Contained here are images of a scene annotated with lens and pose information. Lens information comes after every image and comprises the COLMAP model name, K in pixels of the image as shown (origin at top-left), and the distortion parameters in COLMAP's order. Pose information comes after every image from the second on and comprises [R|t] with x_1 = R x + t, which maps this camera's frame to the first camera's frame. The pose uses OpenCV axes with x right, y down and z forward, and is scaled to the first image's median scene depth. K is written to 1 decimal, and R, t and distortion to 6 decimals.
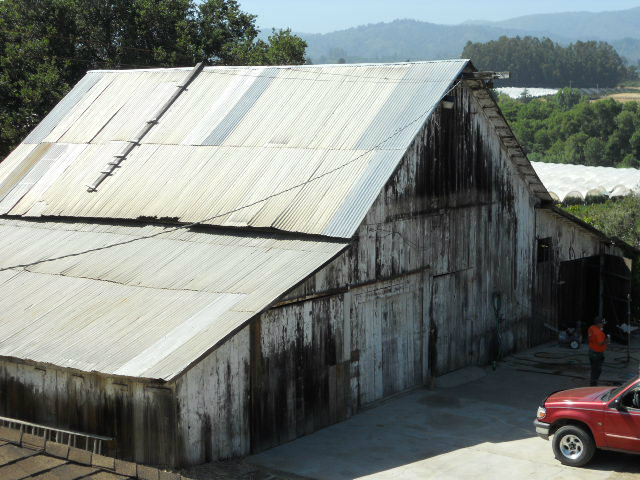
lens RADIAL K [[1171.1, 0, 319.3], [0, 1171.1, 238.8], [0, 0, 1]] dist [-0.034450, 0.000000]
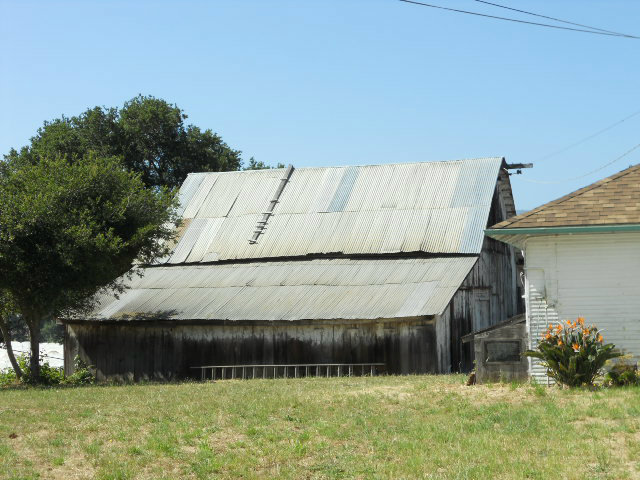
lens RADIAL K [[1171.1, 0, 319.5], [0, 1171.1, 240.6], [0, 0, 1]] dist [-0.034450, 0.000000]
pose [[0.953877, 0.008887, 0.300066, -0.690935], [0.045829, 0.983534, -0.174814, 0.263432], [-0.296679, 0.180503, 0.937763, -0.445749]]
